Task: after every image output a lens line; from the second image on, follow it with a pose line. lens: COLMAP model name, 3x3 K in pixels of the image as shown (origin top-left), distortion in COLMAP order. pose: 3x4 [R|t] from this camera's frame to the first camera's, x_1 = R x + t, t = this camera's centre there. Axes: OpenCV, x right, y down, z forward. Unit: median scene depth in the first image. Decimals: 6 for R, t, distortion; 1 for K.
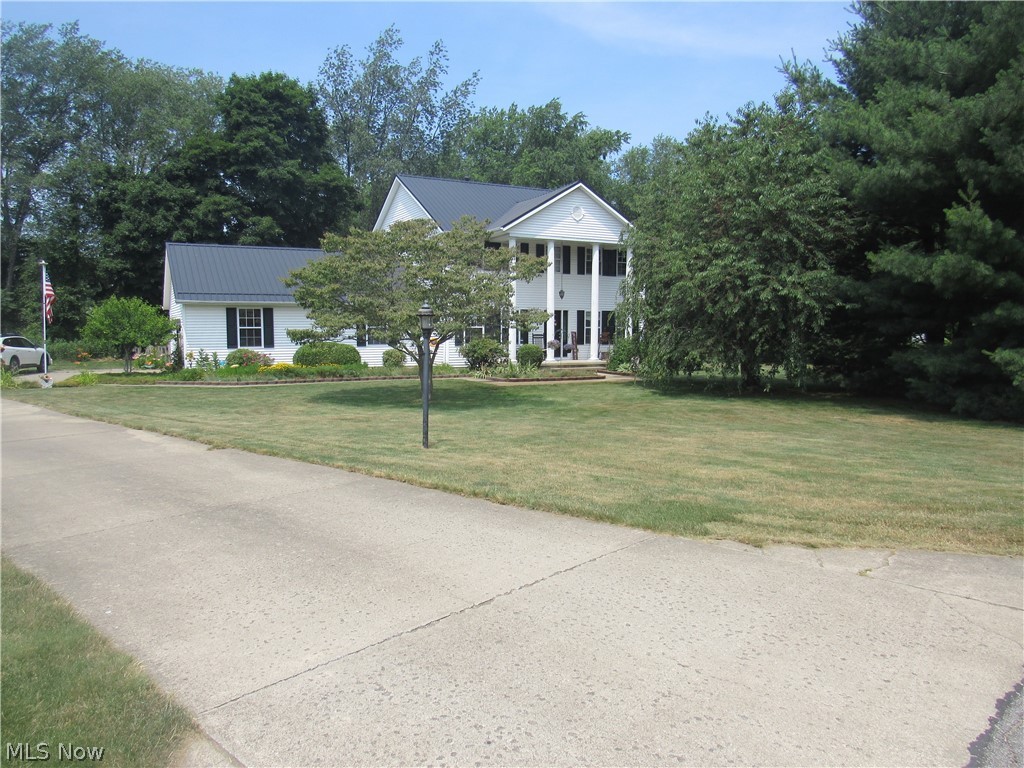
lens RADIAL K [[729.1, 0, 516.7], [0, 729.1, 387.5], [0, 0, 1]] dist [-0.022414, 0.011138]
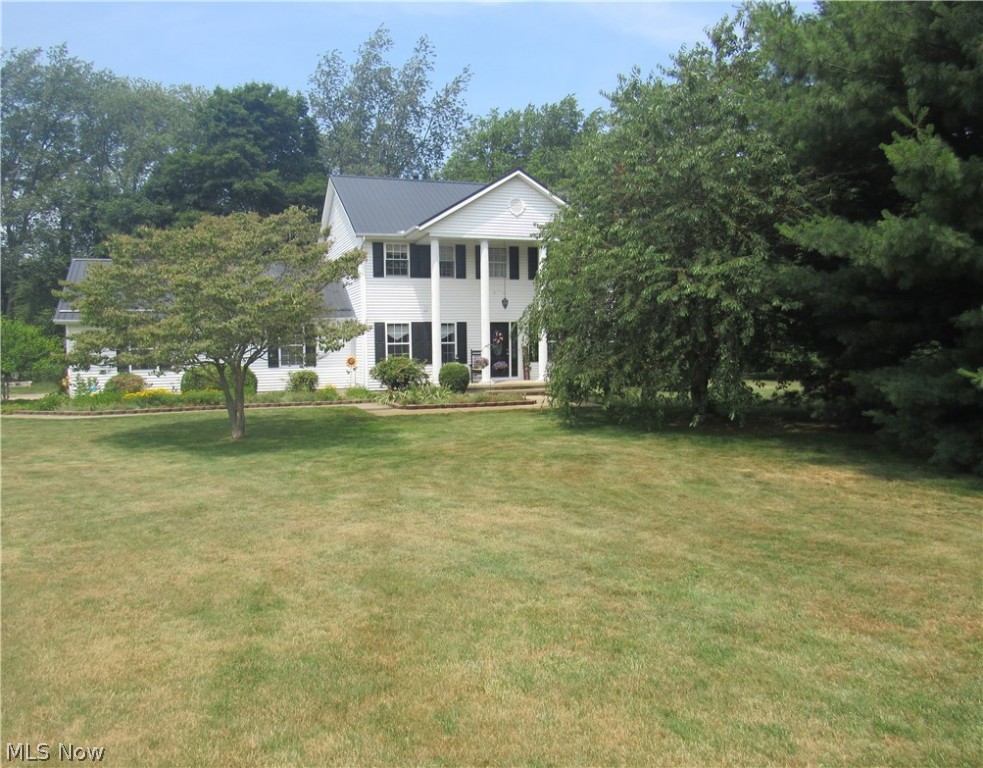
lens RADIAL K [[722.9, 0, 489.4], [0, 722.9, 385.2], [0, 0, 1]] dist [-0.011399, 0.006391]
pose [[0.989423, -0.009395, -0.144758, 0.171158], [0.006276, 0.999738, -0.021993, -0.014090], [0.144926, 0.020852, 0.989223, 0.169652]]
